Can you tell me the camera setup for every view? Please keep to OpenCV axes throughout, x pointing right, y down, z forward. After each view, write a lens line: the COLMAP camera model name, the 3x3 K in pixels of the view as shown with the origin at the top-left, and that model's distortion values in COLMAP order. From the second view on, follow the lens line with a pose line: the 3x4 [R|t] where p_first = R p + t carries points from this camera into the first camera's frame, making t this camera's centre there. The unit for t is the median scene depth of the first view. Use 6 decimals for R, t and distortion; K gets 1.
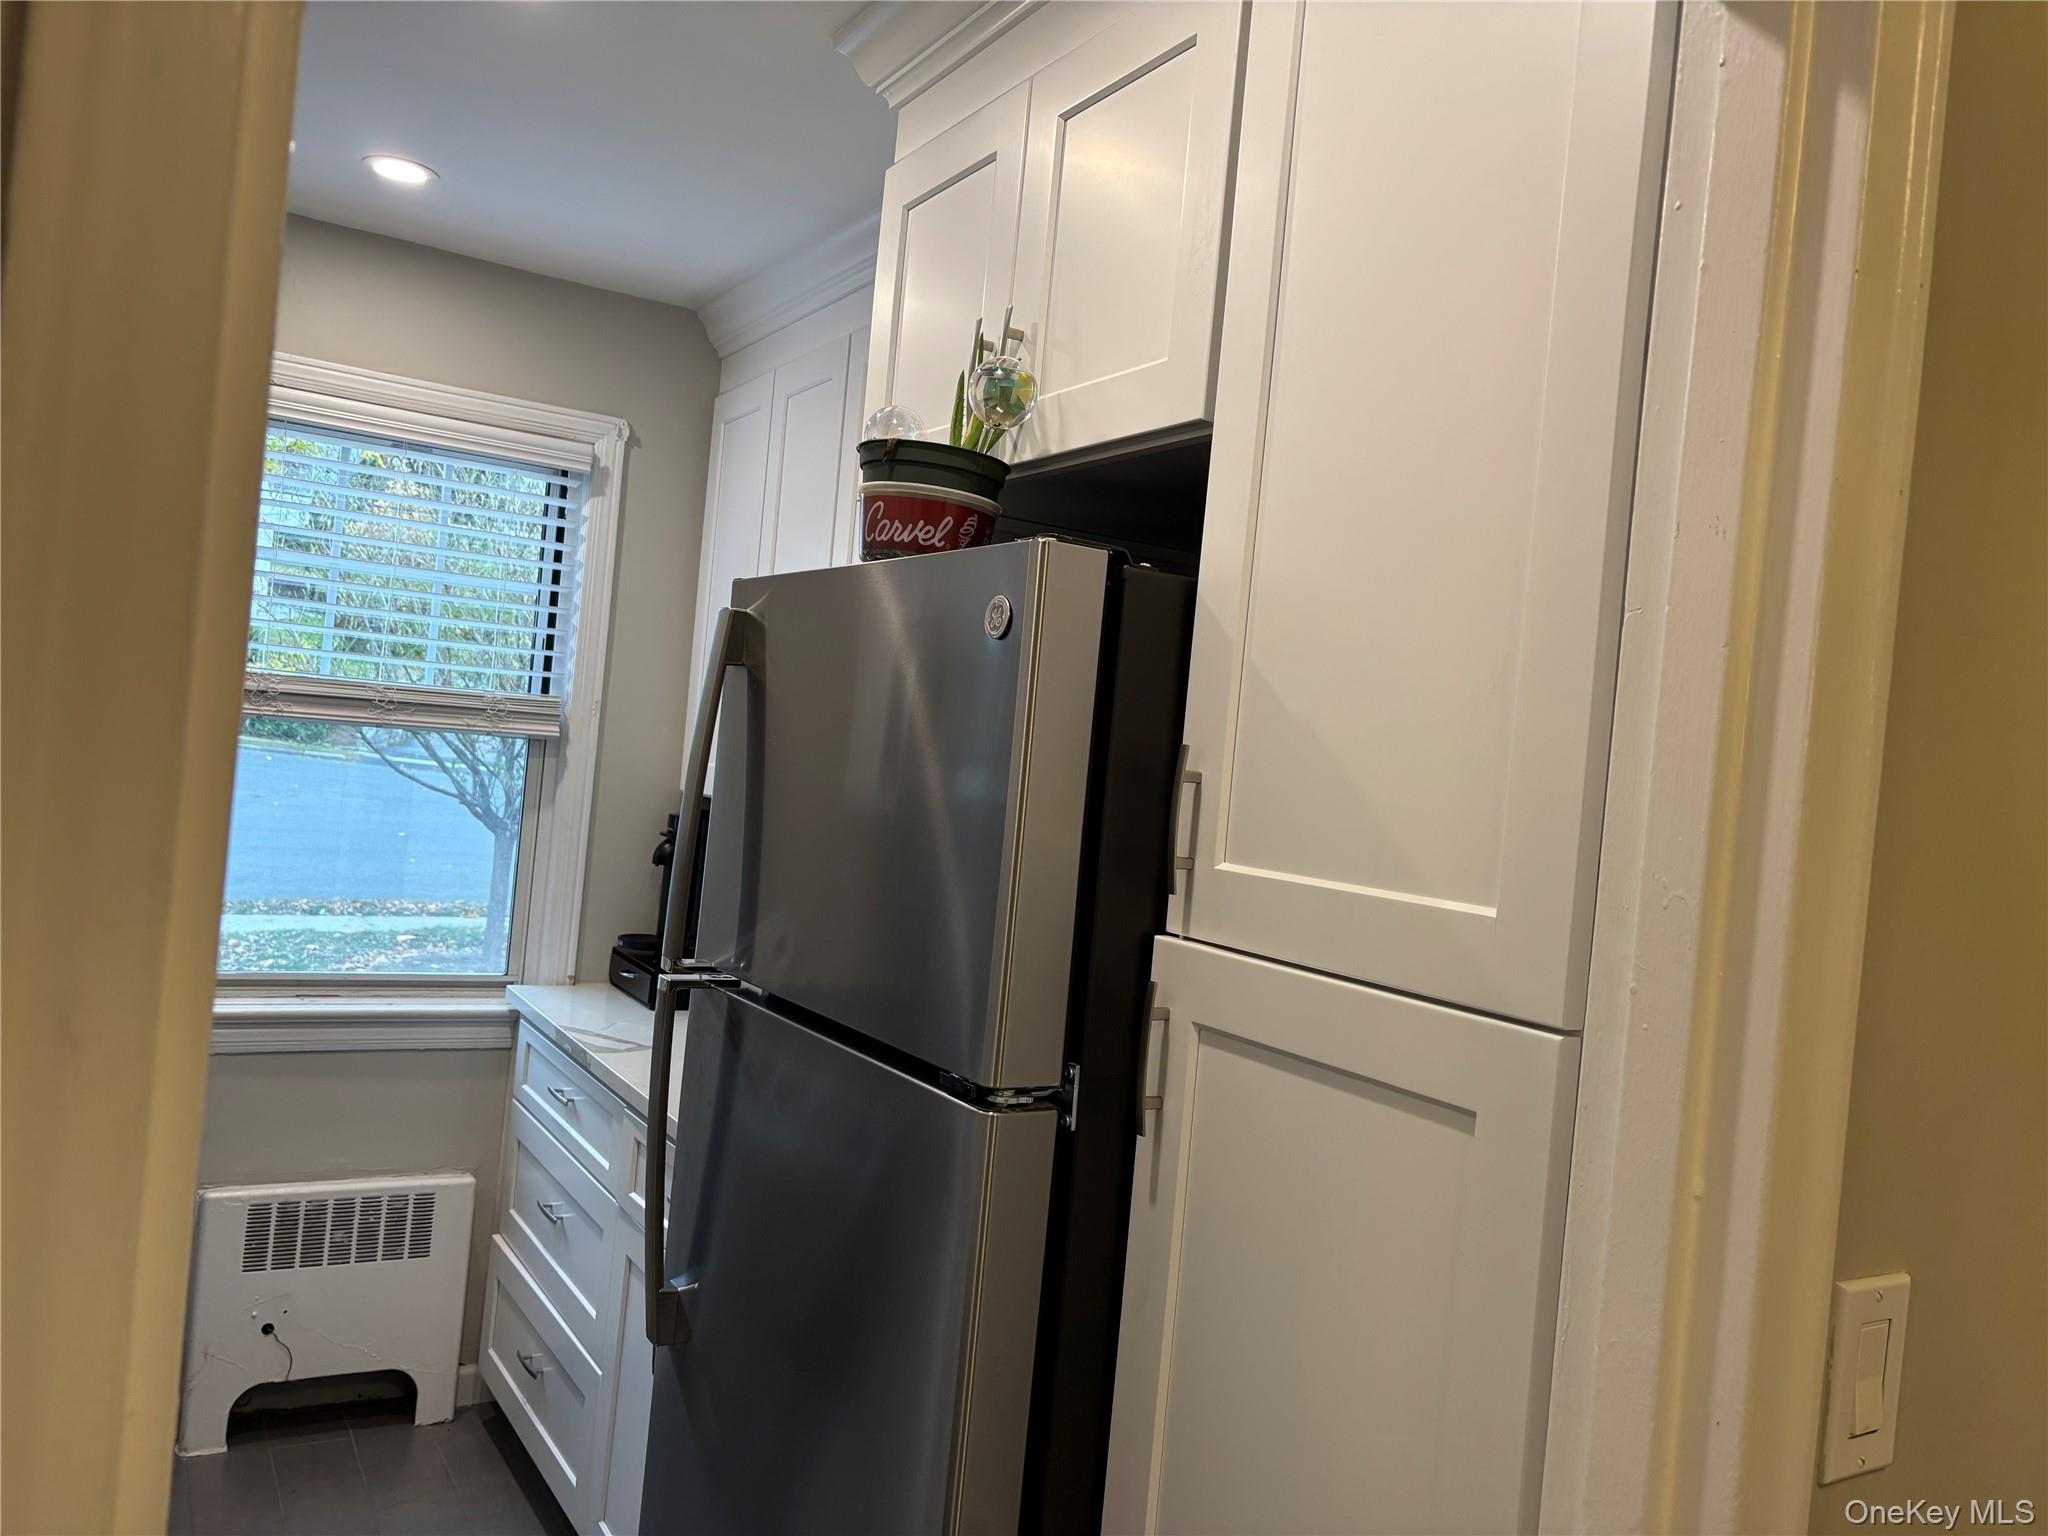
lens RADIAL K [[1548.3, 0, 1034.0], [0, 1548.3, 775.1], [0, 0, 1]] dist [0.045241, -0.062248]
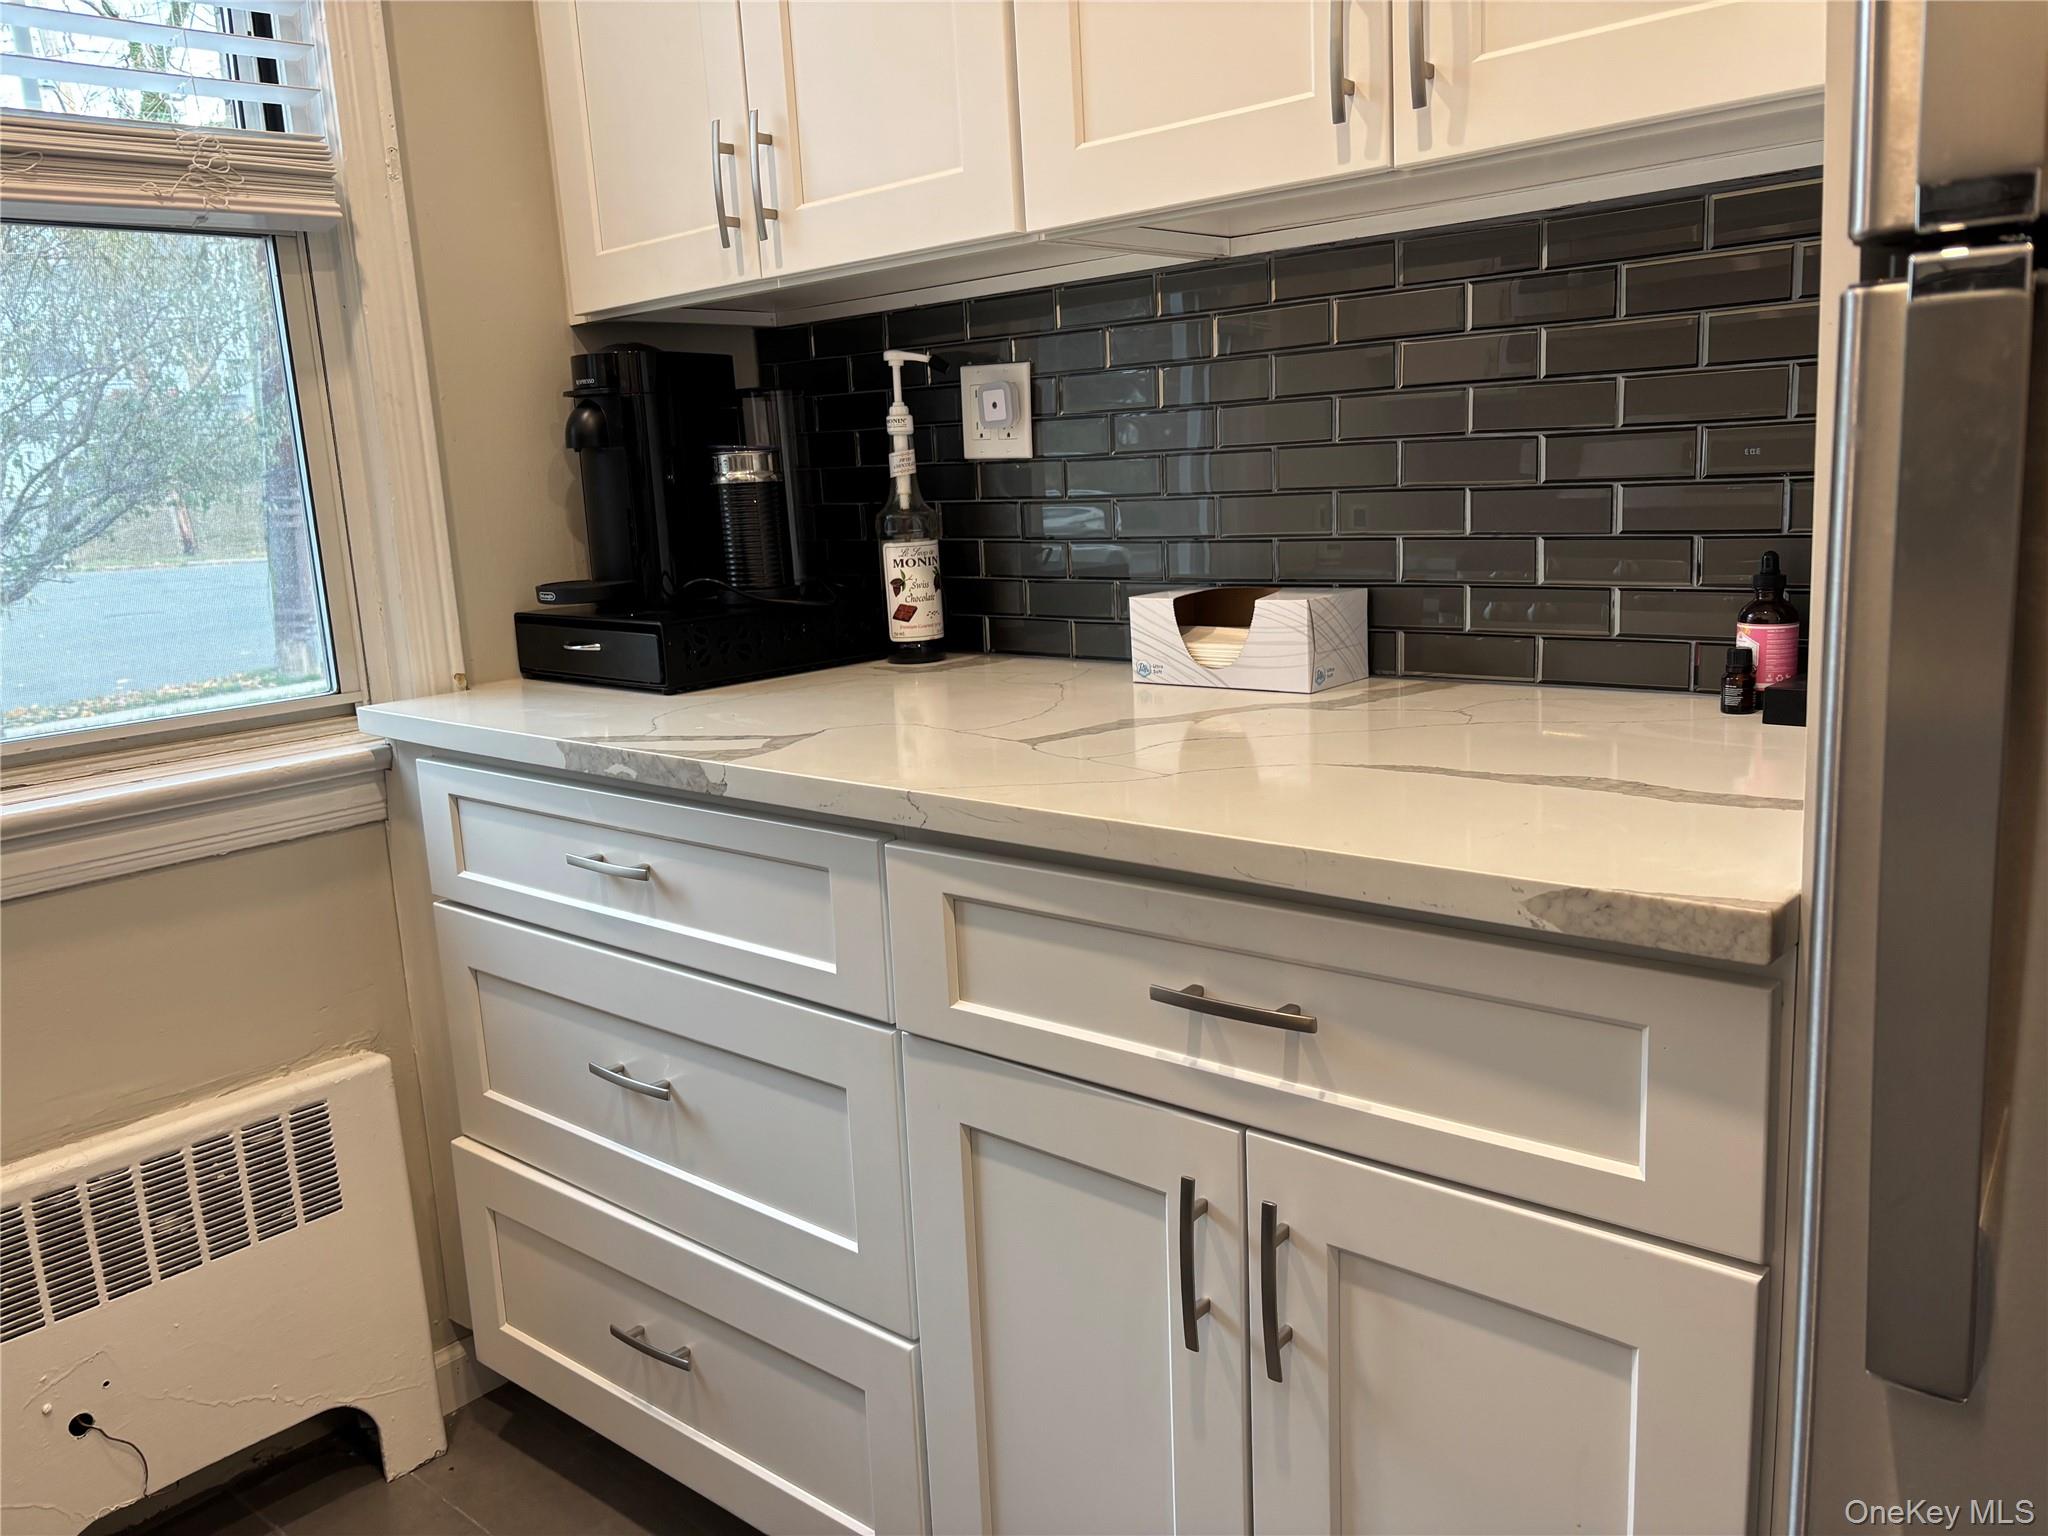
lens RADIAL K [[1548.3, 0, 1026.9], [0, 1548.3, 759.2], [0, 0, 1]] dist [0.045241, -0.062248]
pose [[0.939505, -0.204130, 0.275064, -0.280066], [0.147920, 0.966074, 0.211708, 0.074321], [-0.308949, -0.158213, 0.937827, 0.432748]]
